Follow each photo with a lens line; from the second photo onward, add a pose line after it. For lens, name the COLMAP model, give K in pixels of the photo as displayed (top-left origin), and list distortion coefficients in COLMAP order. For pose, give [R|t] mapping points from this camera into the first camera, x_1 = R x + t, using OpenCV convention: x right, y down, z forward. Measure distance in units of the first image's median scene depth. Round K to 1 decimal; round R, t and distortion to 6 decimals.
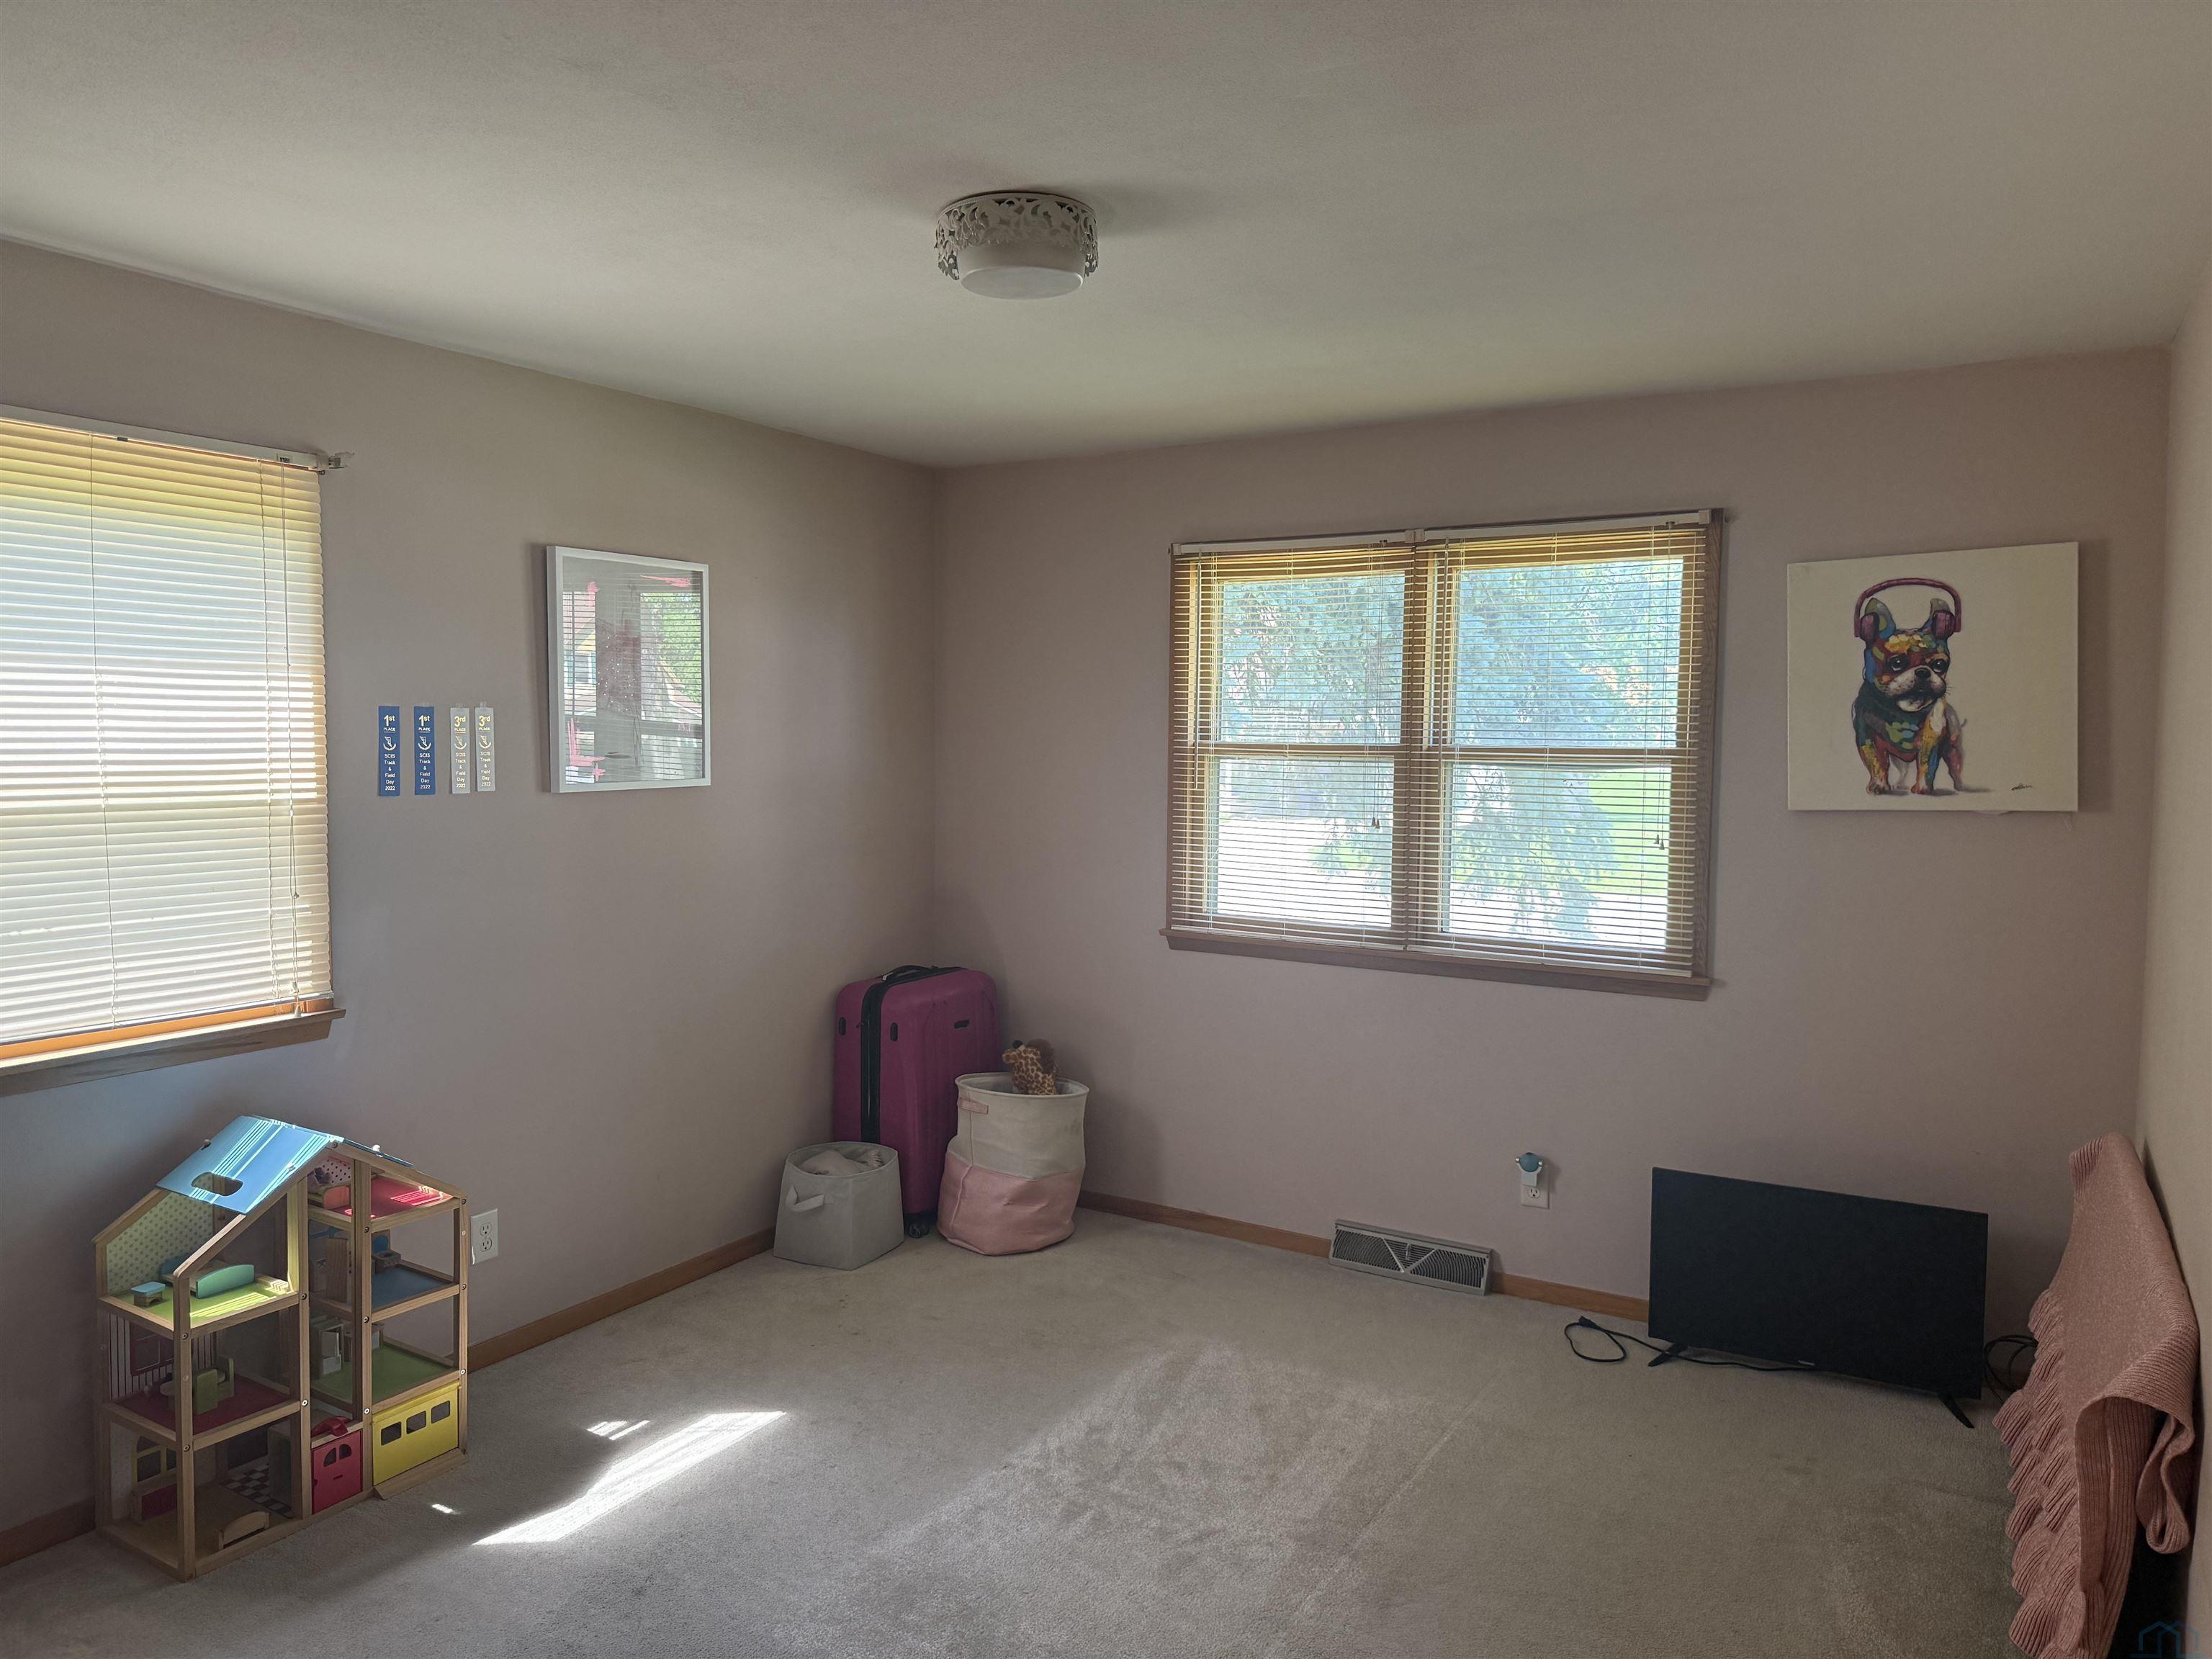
lens RADIAL K [[1513.5, 0, 1106.0], [0, 1513.5, 829.5], [0, 0, 1]] dist [-0.001254, -0.001182]
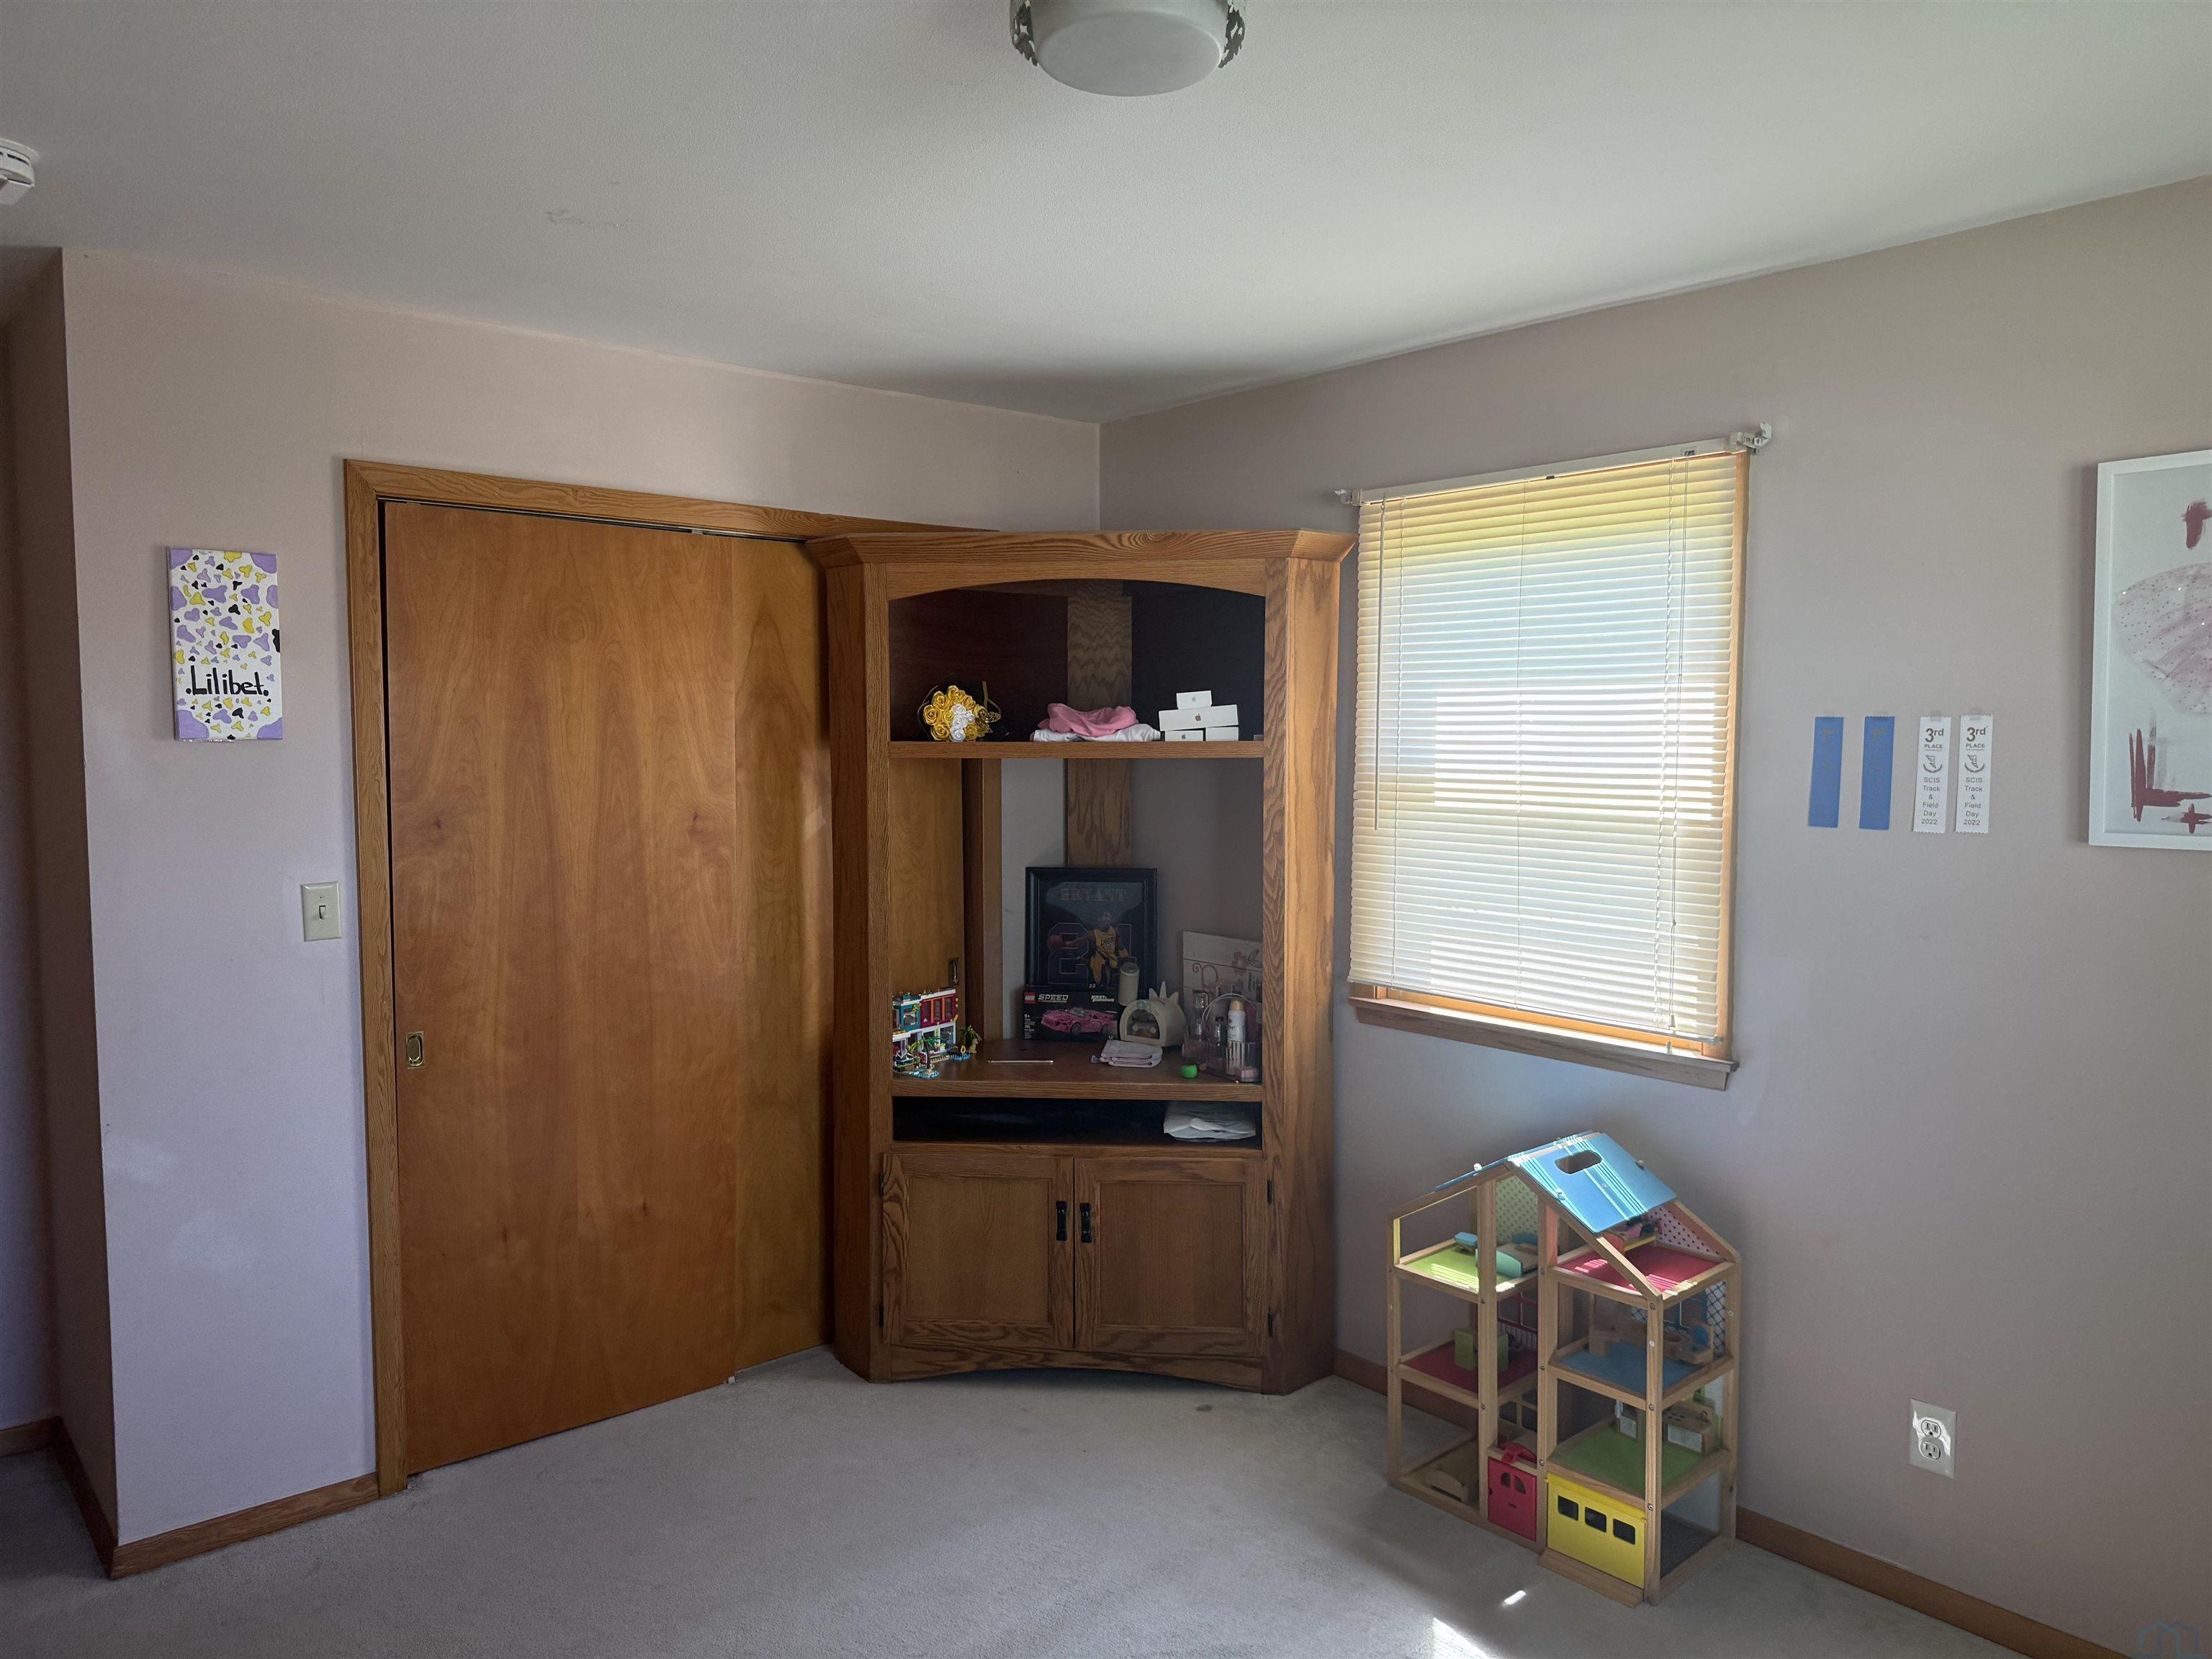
lens RADIAL K [[1508.5, 0, 1107.3], [0, 1508.5, 844.2], [0, 0, 1]] dist [0.003171, 0.000584]
pose [[-0.290541, 0.054466, -0.955311, 0.440185], [-0.078918, 0.993613, 0.080651, -0.050671], [0.953603, 0.098823, -0.284387, 0.906990]]
